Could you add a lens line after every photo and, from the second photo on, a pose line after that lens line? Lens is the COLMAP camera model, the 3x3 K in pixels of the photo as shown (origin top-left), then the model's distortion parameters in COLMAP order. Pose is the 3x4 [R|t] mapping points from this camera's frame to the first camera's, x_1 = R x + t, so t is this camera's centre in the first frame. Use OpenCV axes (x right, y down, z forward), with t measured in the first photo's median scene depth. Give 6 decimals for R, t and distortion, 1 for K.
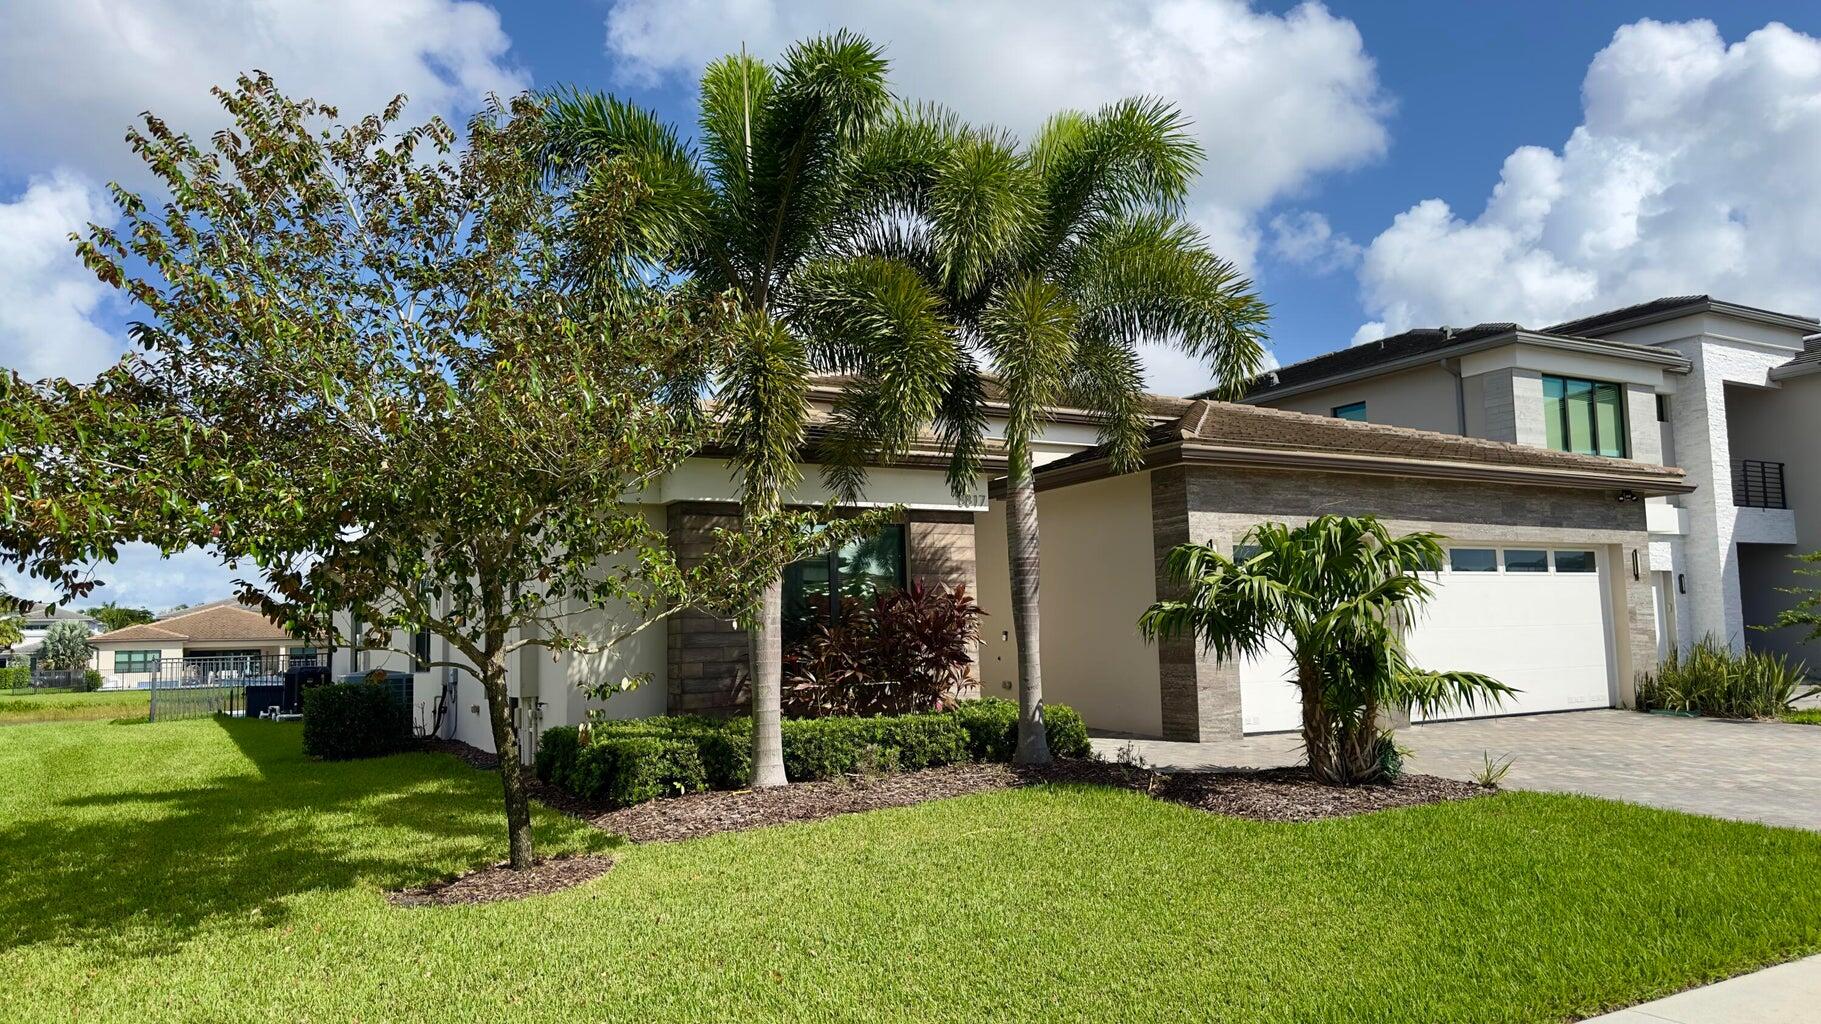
lens RADIAL K [[1283.0, 0, 910.5], [0, 1283.0, 512.0], [0, 0, 1]] dist [0.000146, 0.001384]
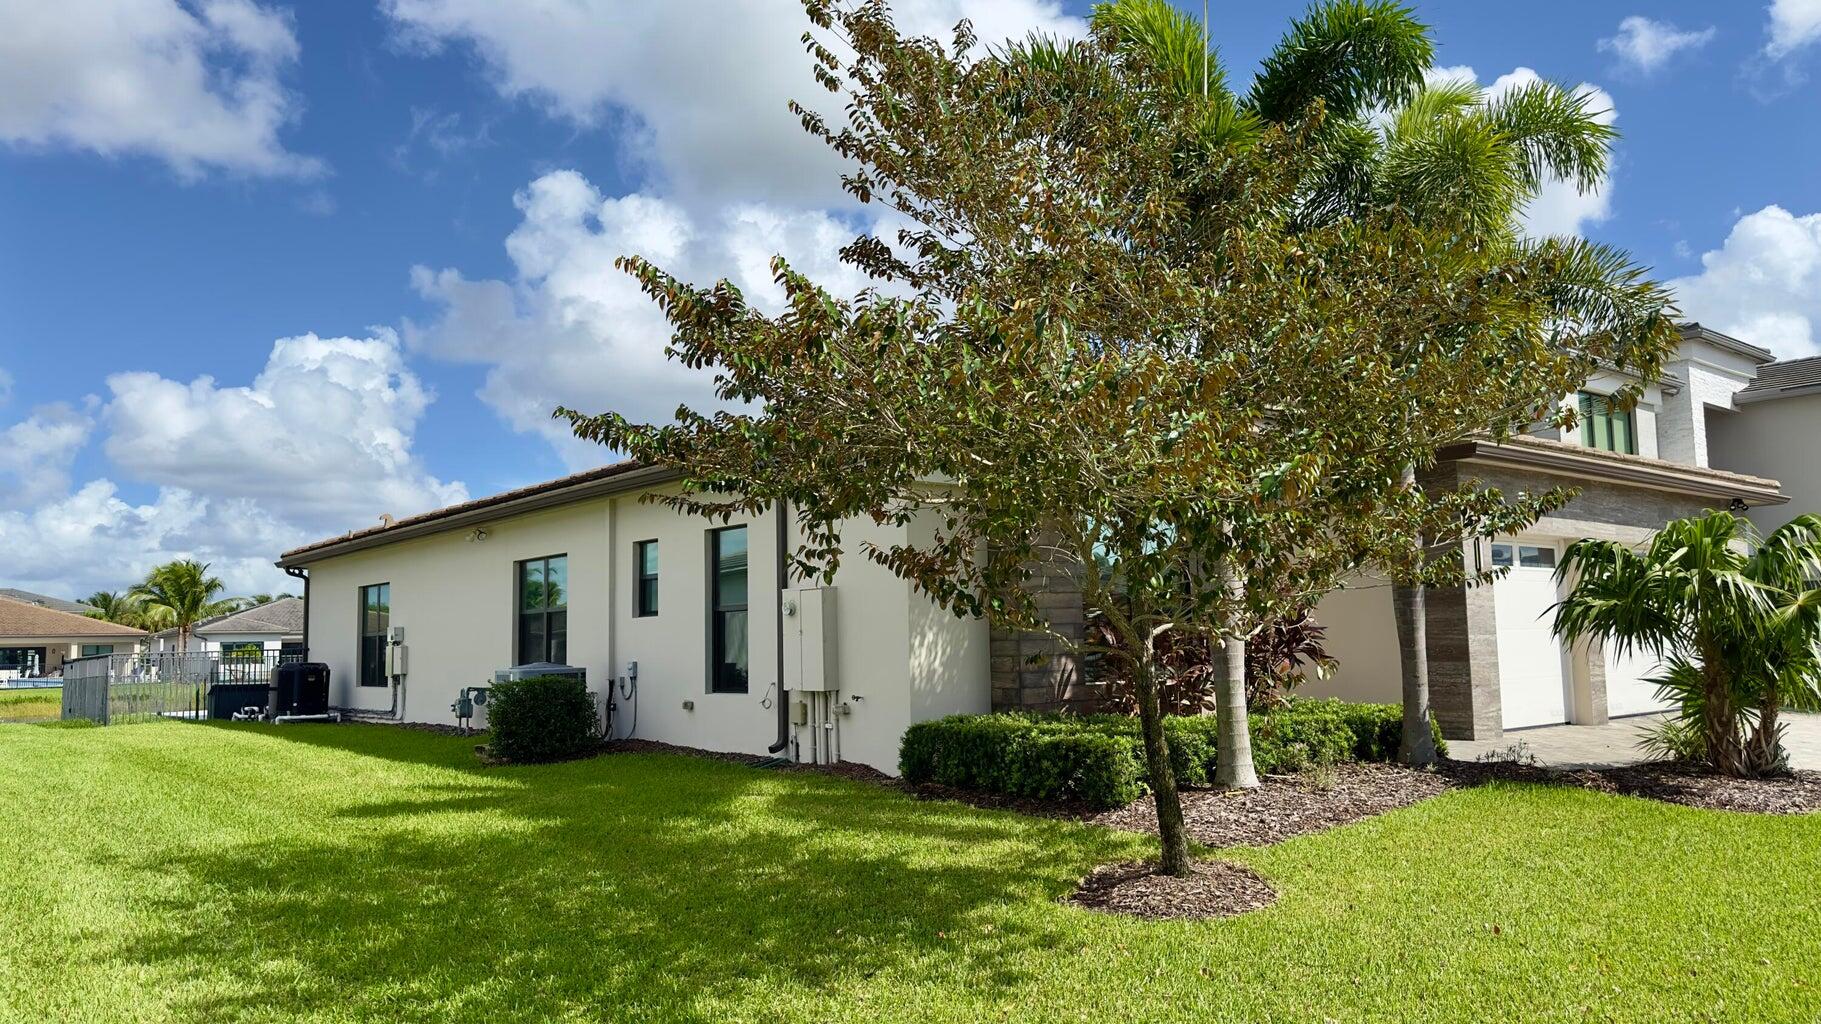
lens RADIAL K [[1272.8, 0, 910.5], [0, 1272.8, 512.0], [0, 0, 1]] dist [0.091018, -0.118019]
pose [[0.985444, 0.023676, 0.168346, -0.303407], [-0.023331, 0.999720, -0.004024, 0.013407], [-0.168394, 0.000037, 0.985720, 0.068359]]
